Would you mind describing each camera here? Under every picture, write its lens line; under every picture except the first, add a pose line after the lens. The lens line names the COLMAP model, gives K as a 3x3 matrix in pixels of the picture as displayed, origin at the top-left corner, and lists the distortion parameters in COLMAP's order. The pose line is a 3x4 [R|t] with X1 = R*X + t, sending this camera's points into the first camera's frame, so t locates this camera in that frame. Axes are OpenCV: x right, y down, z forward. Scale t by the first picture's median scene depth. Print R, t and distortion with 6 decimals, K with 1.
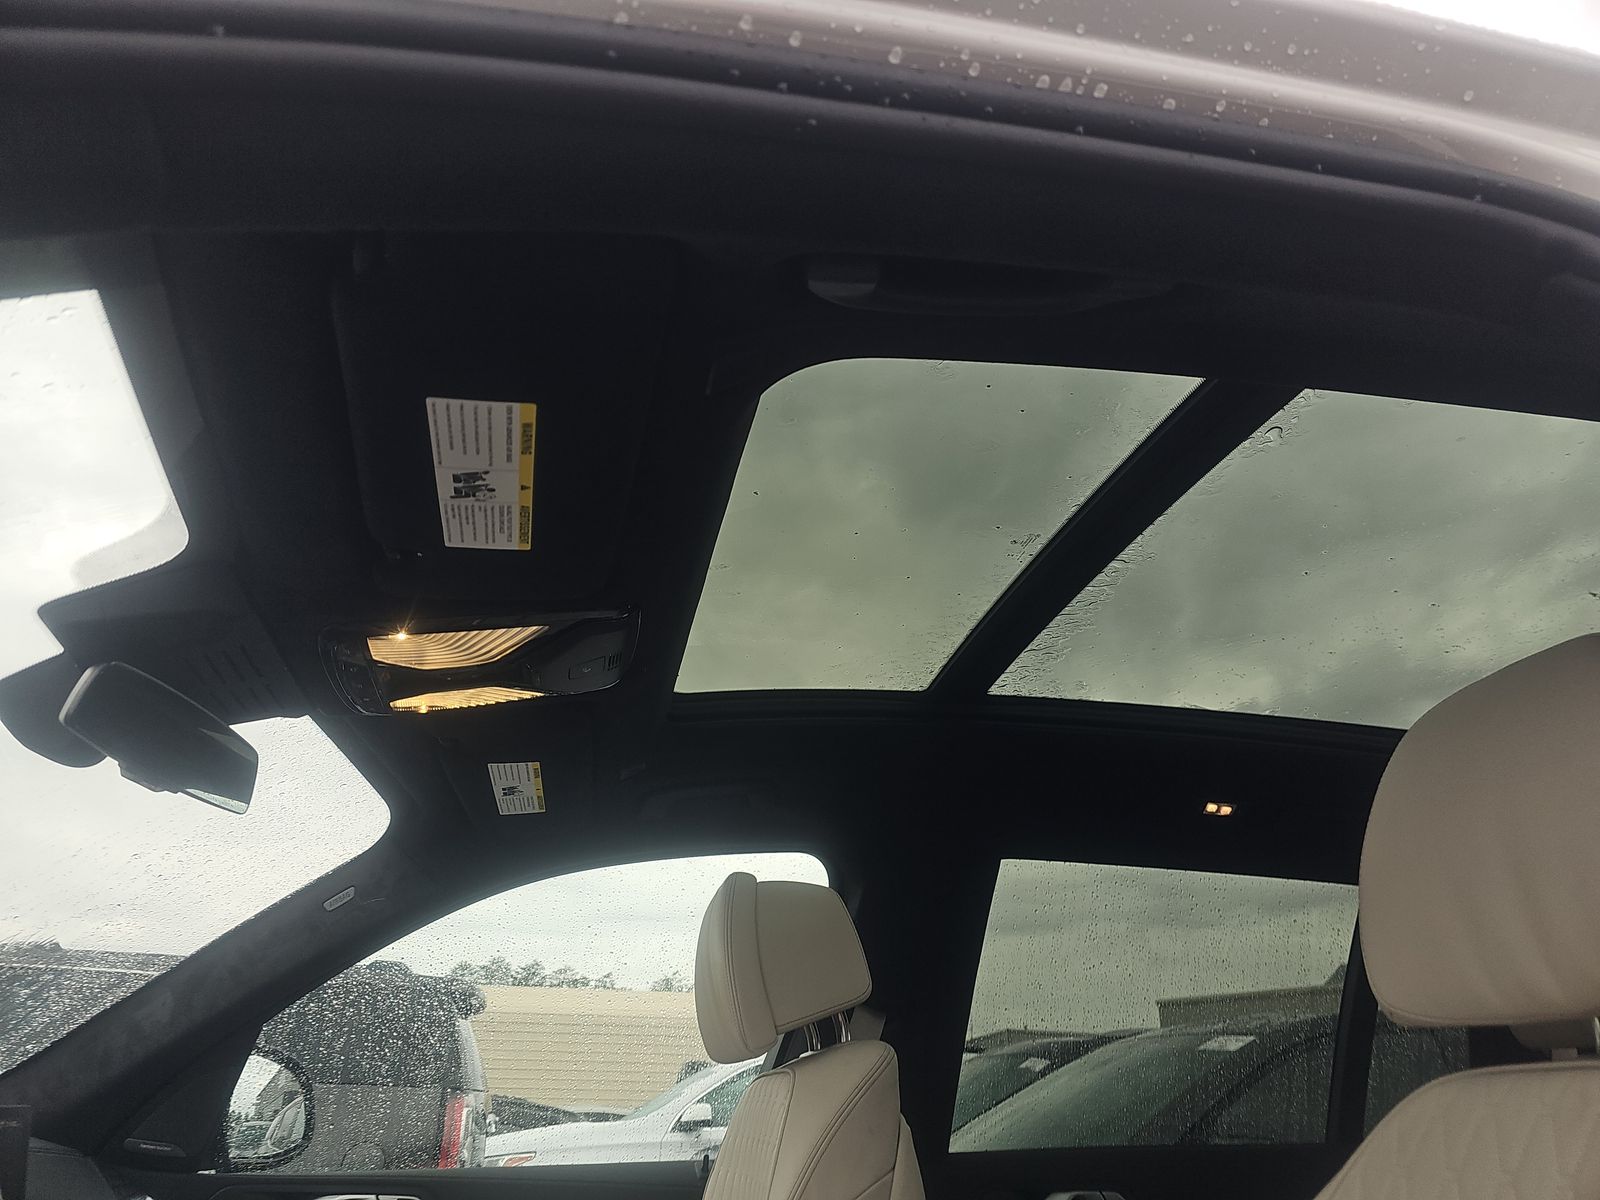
lens RADIAL K [[1075.5, 0, 795.4], [0, 1075.5, 595.6], [0, 0, 1]] dist [0.048337, -0.051931]
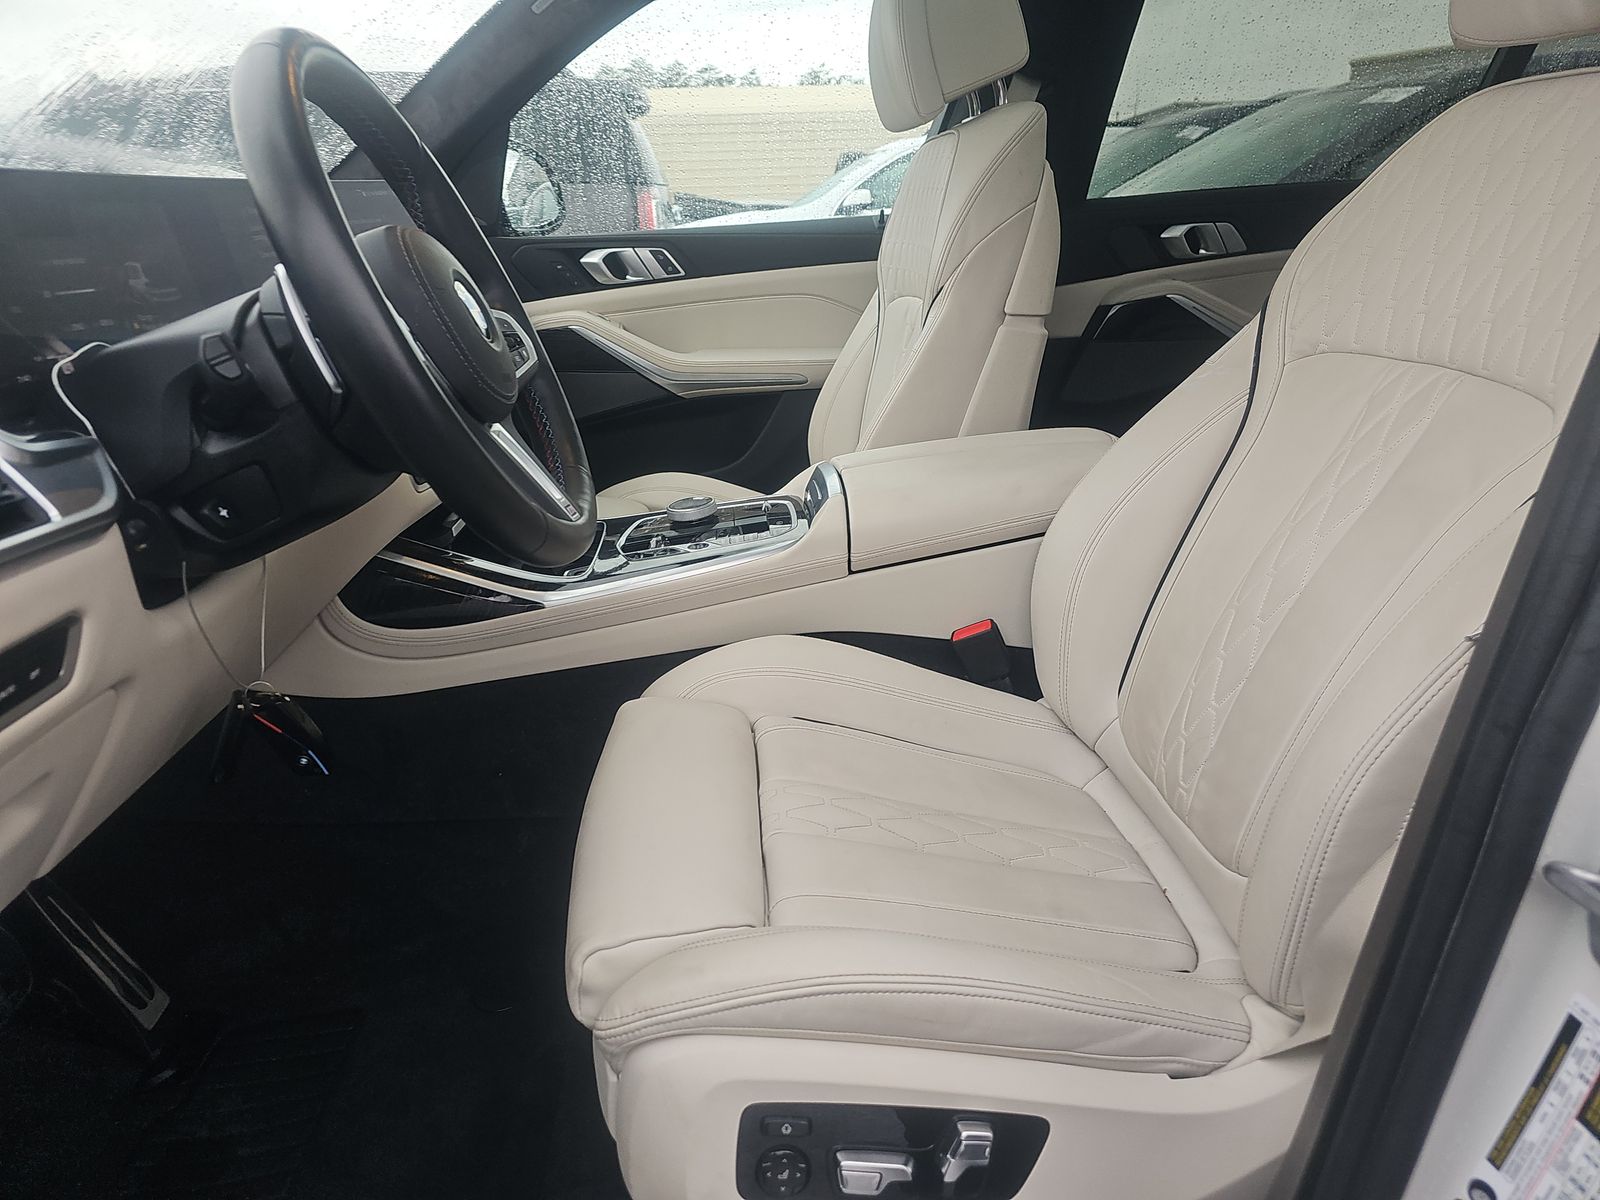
lens RADIAL K [[1075.5, 0, 795.4], [0, 1075.5, 595.6], [0, 0, 1]] dist [0.048337, -0.051931]
pose [[0.990368, 0.003023, -0.138429, -0.009181], [0.096537, 0.701618, 0.705983, -0.051424], [0.099258, -0.712547, 0.694568, -0.169379]]
